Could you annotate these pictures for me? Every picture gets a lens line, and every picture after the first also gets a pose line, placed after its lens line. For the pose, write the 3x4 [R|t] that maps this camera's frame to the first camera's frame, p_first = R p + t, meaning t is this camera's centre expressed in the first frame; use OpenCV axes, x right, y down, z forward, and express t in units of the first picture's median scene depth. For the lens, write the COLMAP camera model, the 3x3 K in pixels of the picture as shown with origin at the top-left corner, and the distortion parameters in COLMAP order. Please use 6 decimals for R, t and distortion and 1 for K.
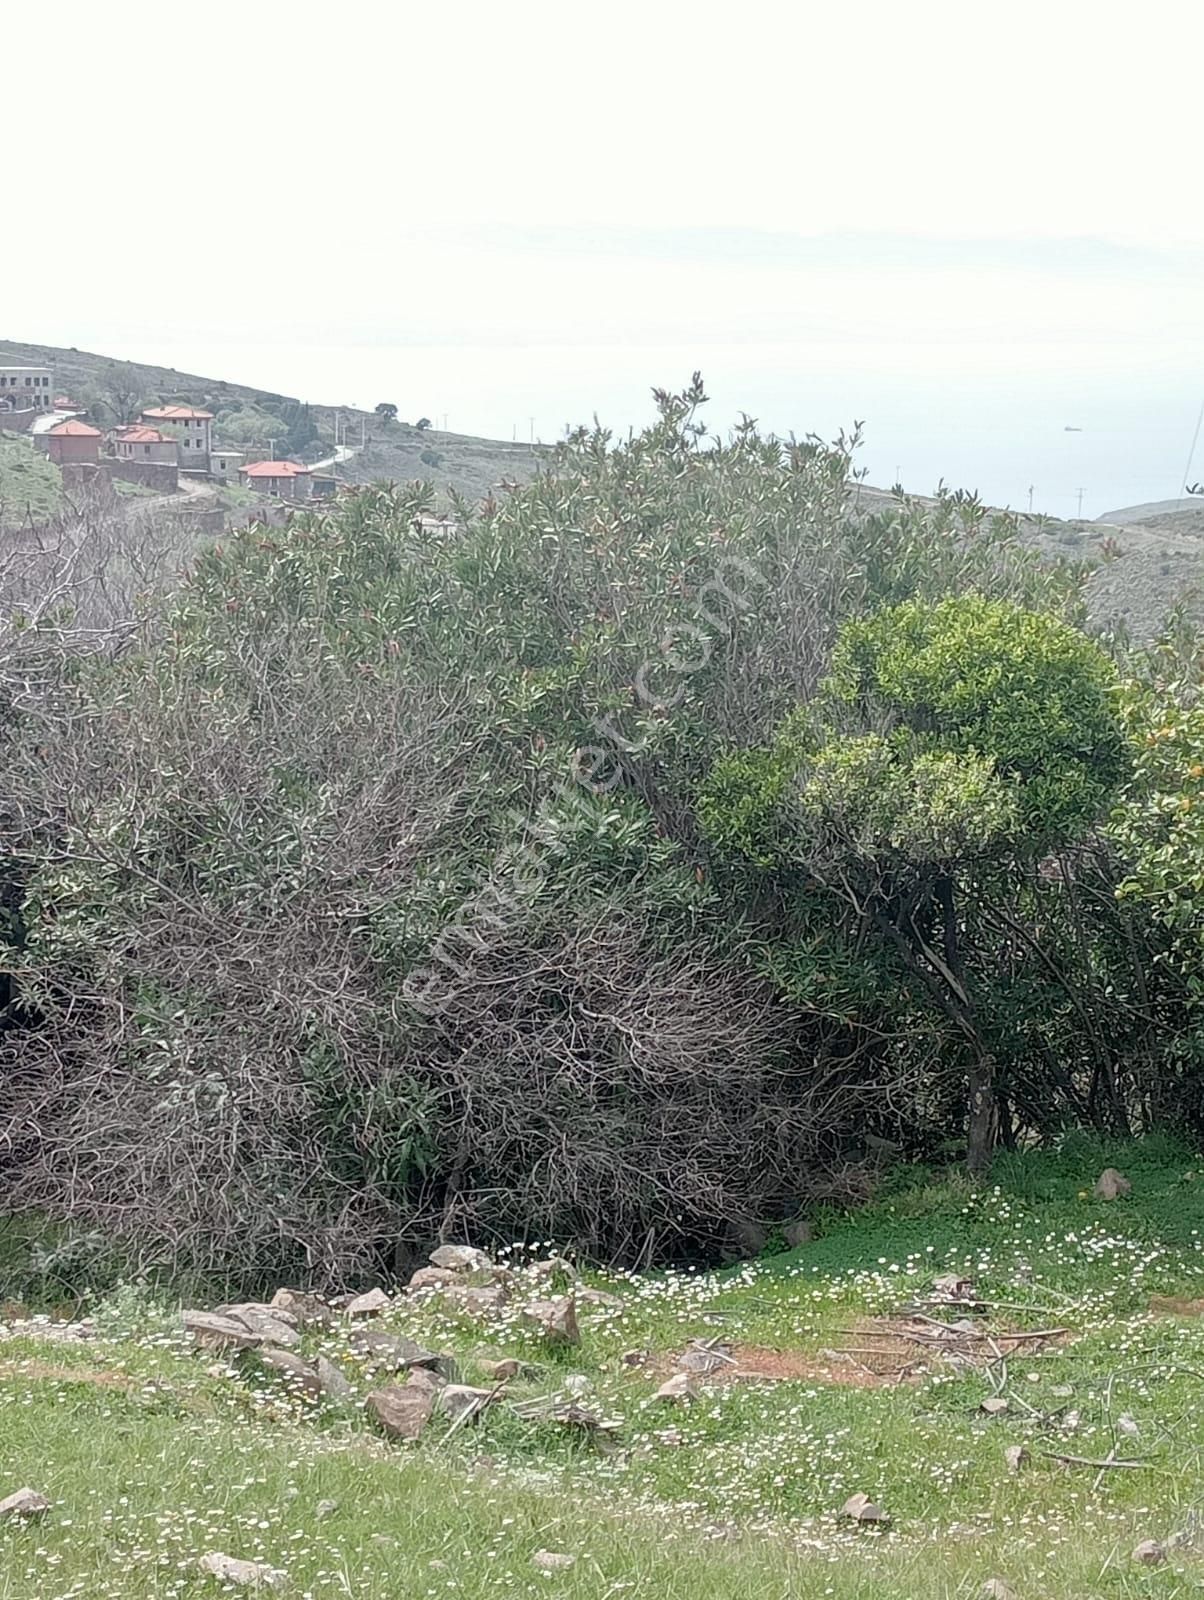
lens RADIAL K [[3089.2, 0, 619.6], [0, 3089.2, 820.3], [0, 0, 1]] dist [0.195903, 0.206170]
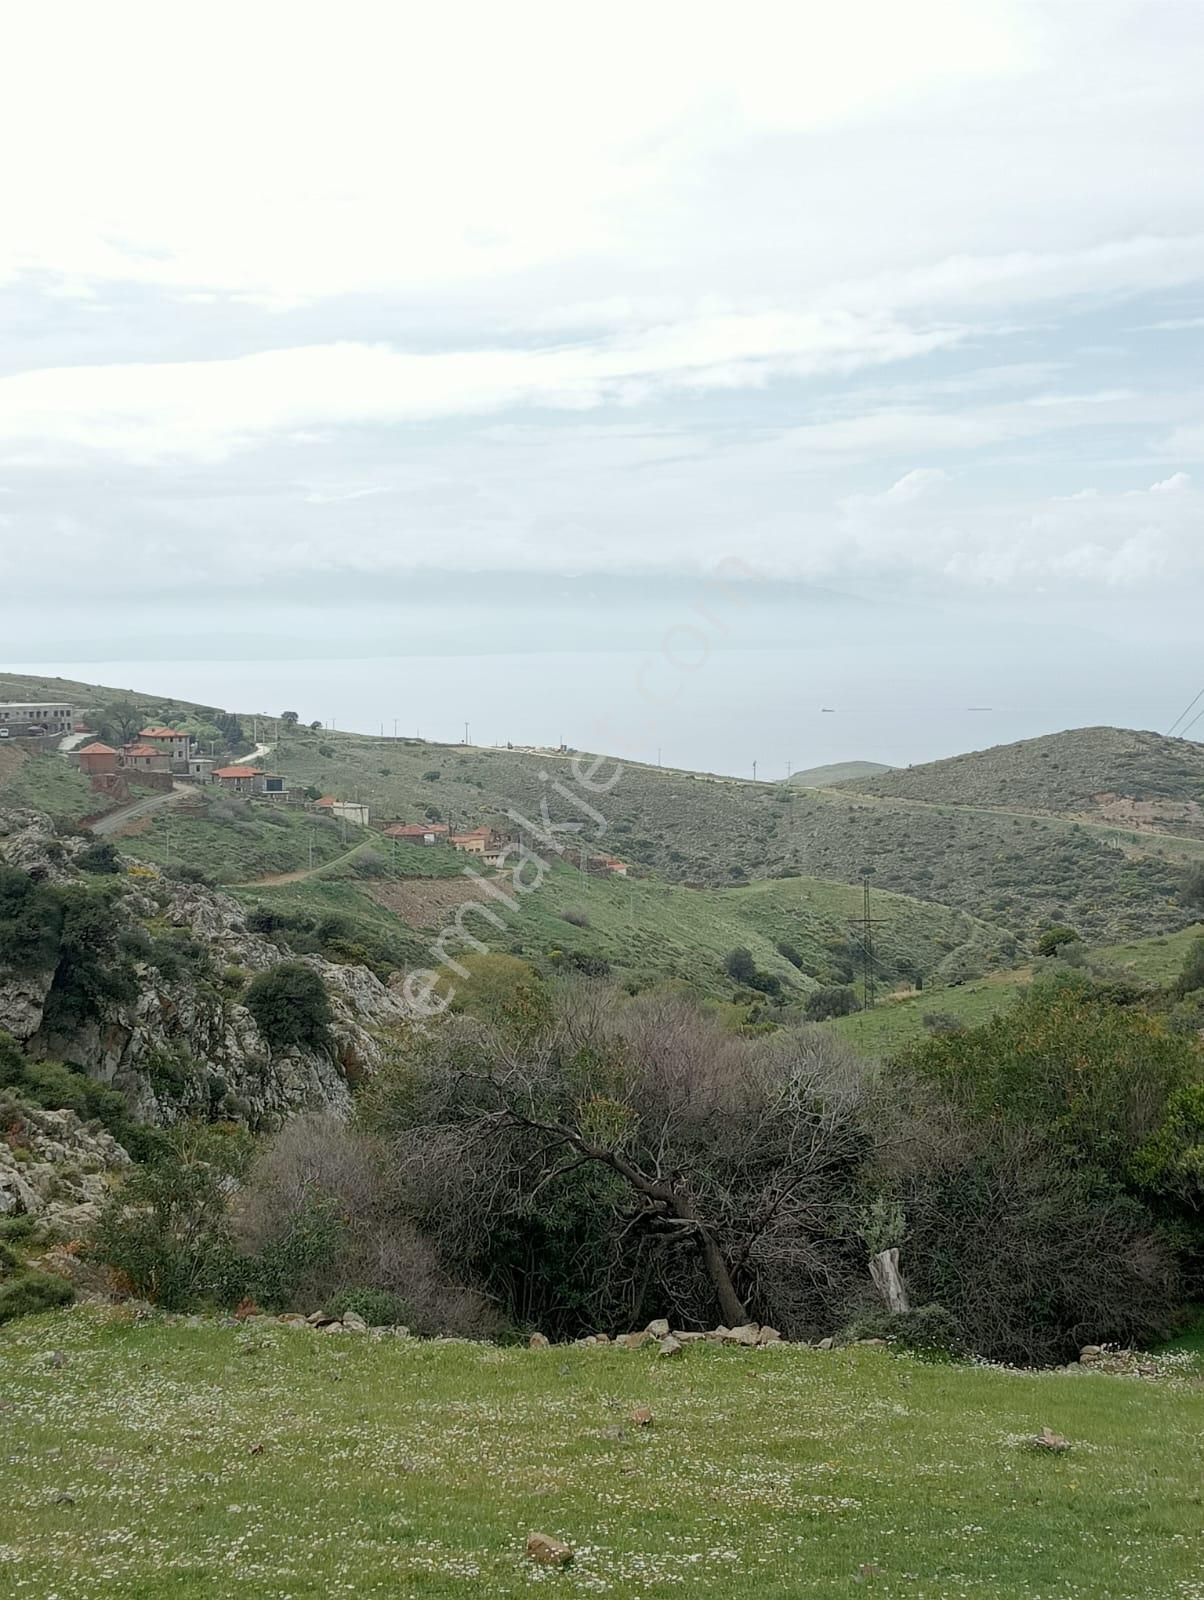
lens RADIAL K [[2277.4, 0, 602.0], [0, 2277.4, 800.0], [0, 0, 1]] dist [0.157765, -0.117729]
pose [[0.997140, -0.023387, 0.071872, -0.564630], [0.029574, 0.995833, -0.086272, -0.164786], [-0.069555, 0.088151, 0.993676, -0.955782]]
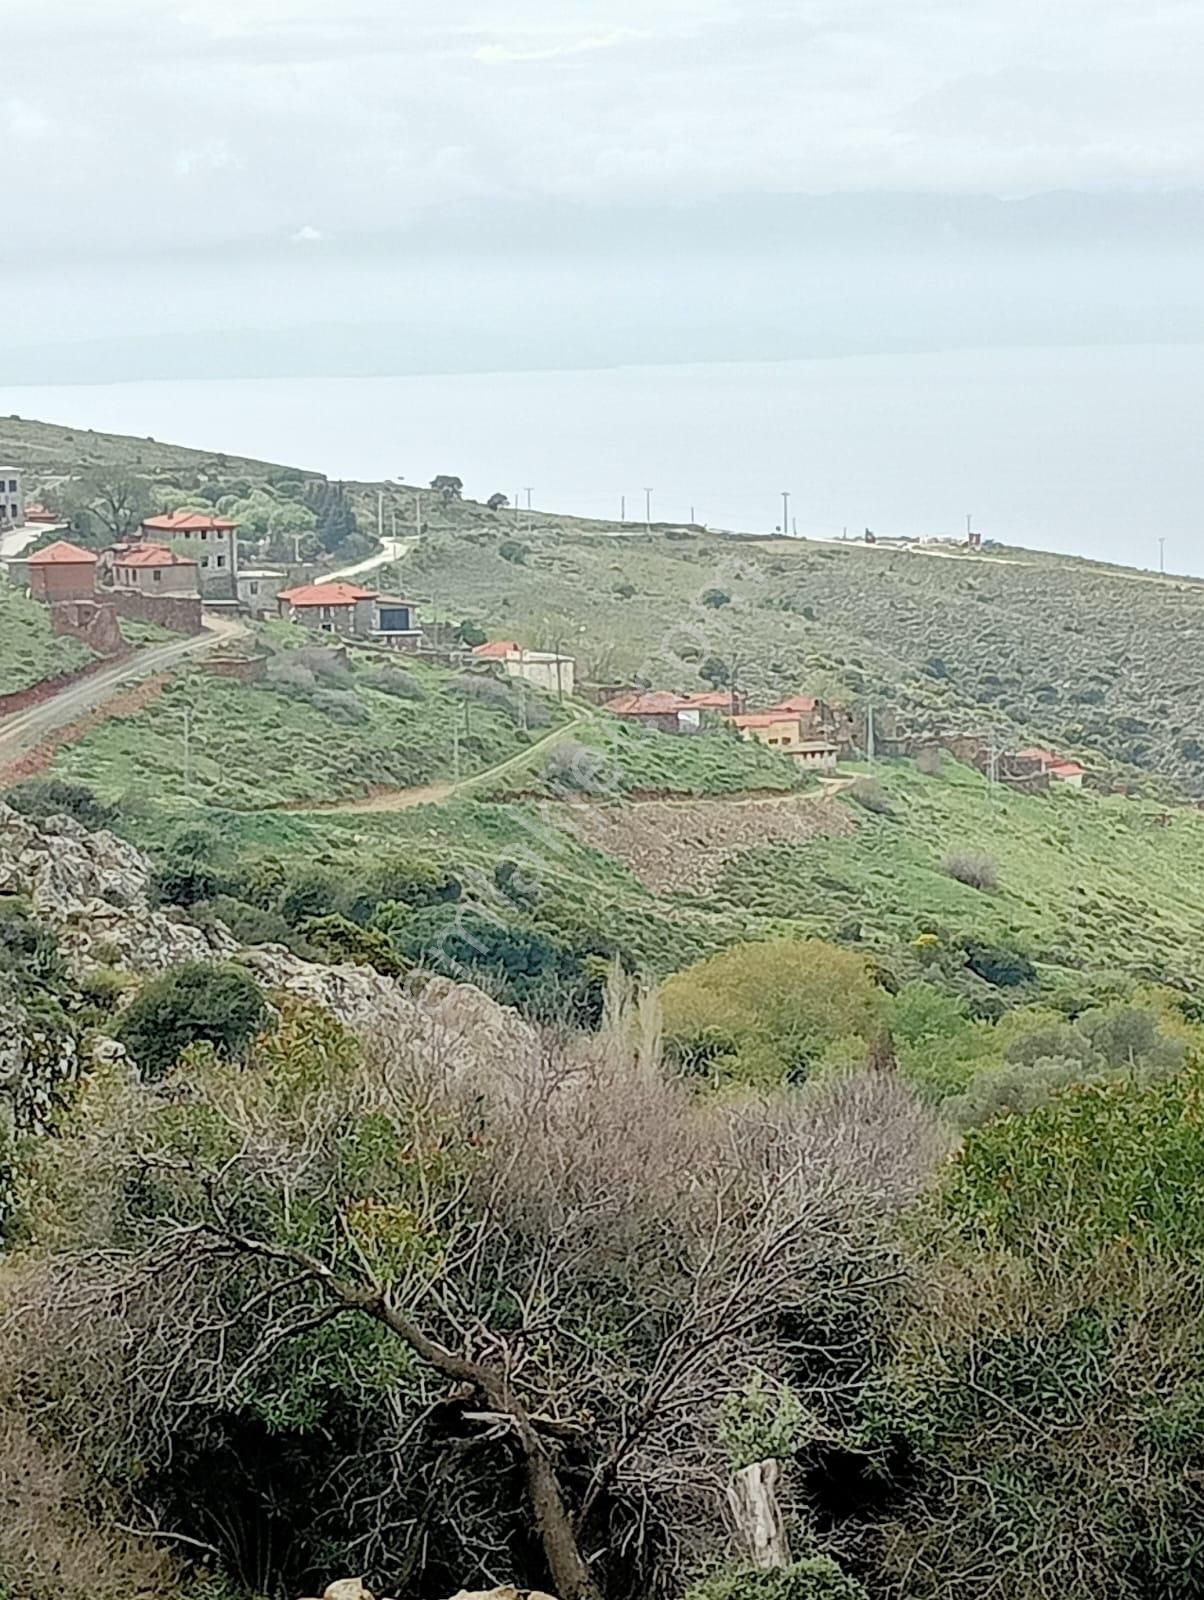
lens RADIAL K [[4423.5, 0, 627.2], [0, 4423.5, 801.9], [0, 0, 1]] dist [0.126313, 0.927883]
pose [[0.999079, -0.030767, -0.029921, -0.254547], [0.029153, 0.998170, -0.052973, -0.157570], [0.031496, 0.052052, 0.998148, -1.148681]]
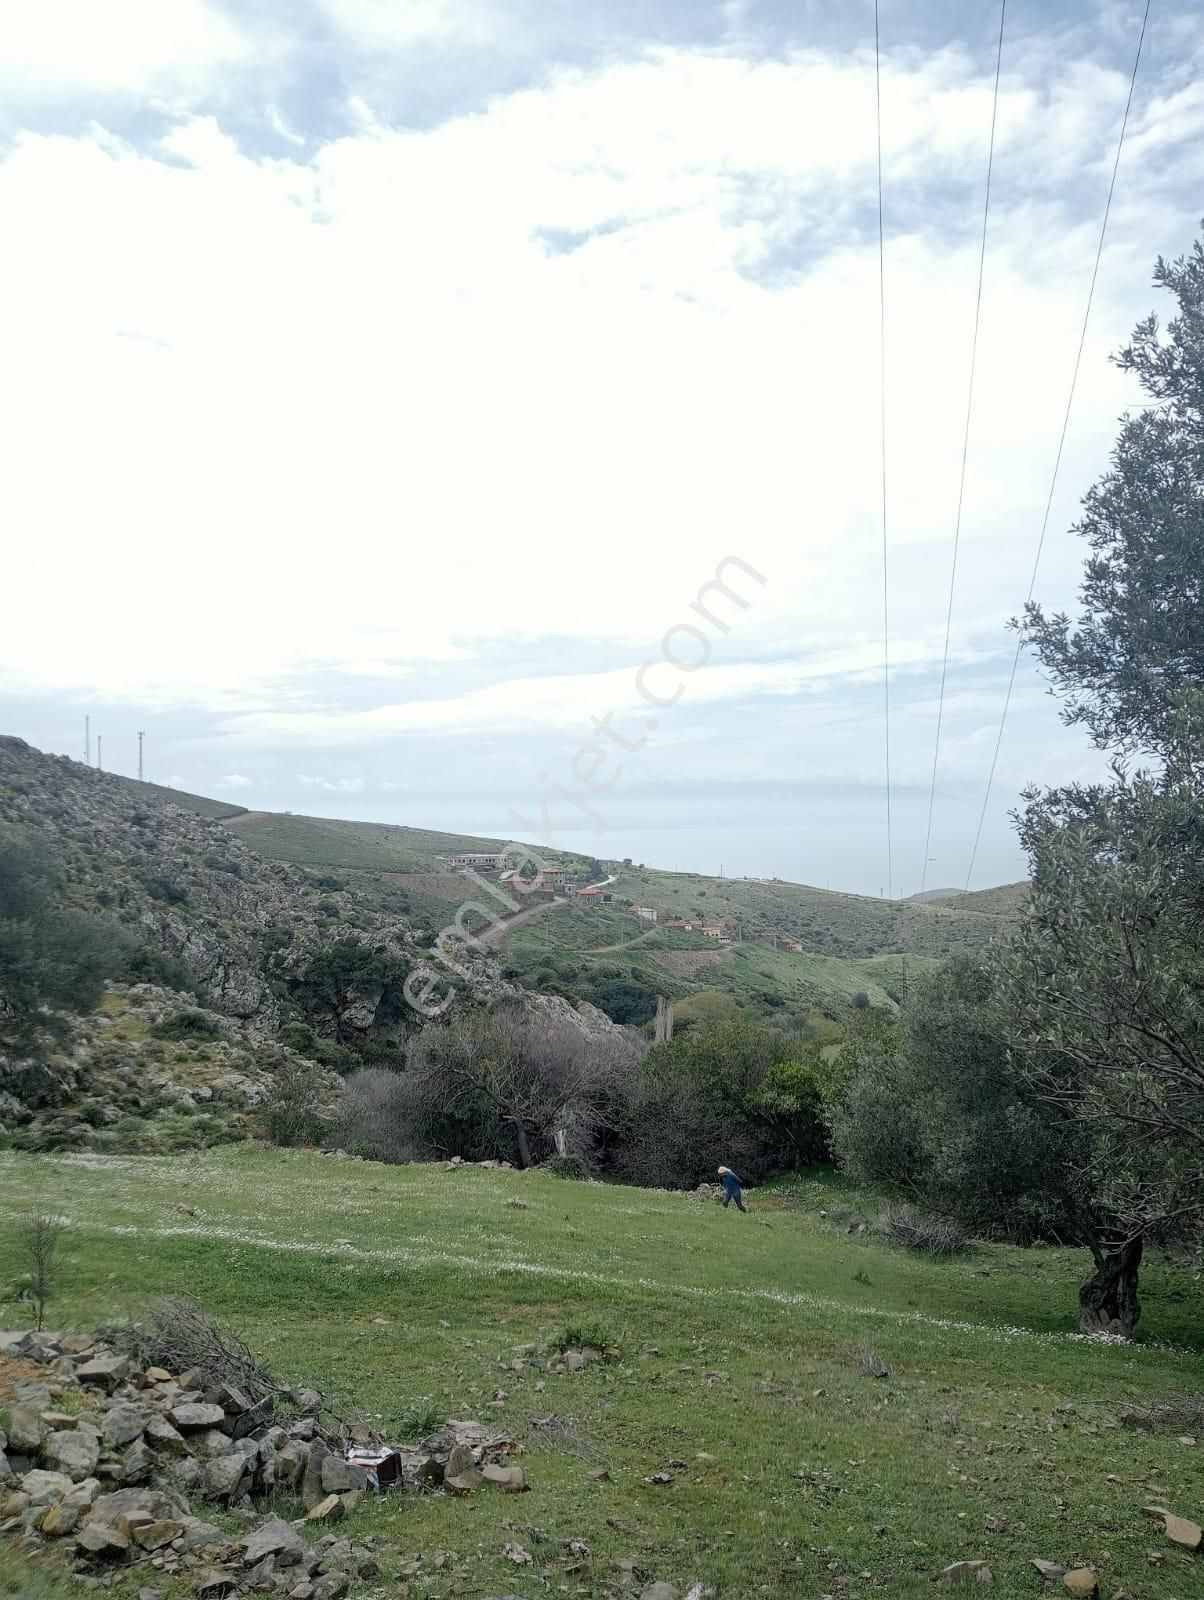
lens RADIAL K [[1232.1, 0, 602.0], [0, 1232.1, 800.0], [0, 0, 1]] dist [0.104012, -0.004858]
pose [[0.995583, -0.017624, -0.092217, -0.014271], [0.001355, 0.984817, -0.173589, -0.160078], [0.093876, 0.172697, 0.980491, -1.377407]]
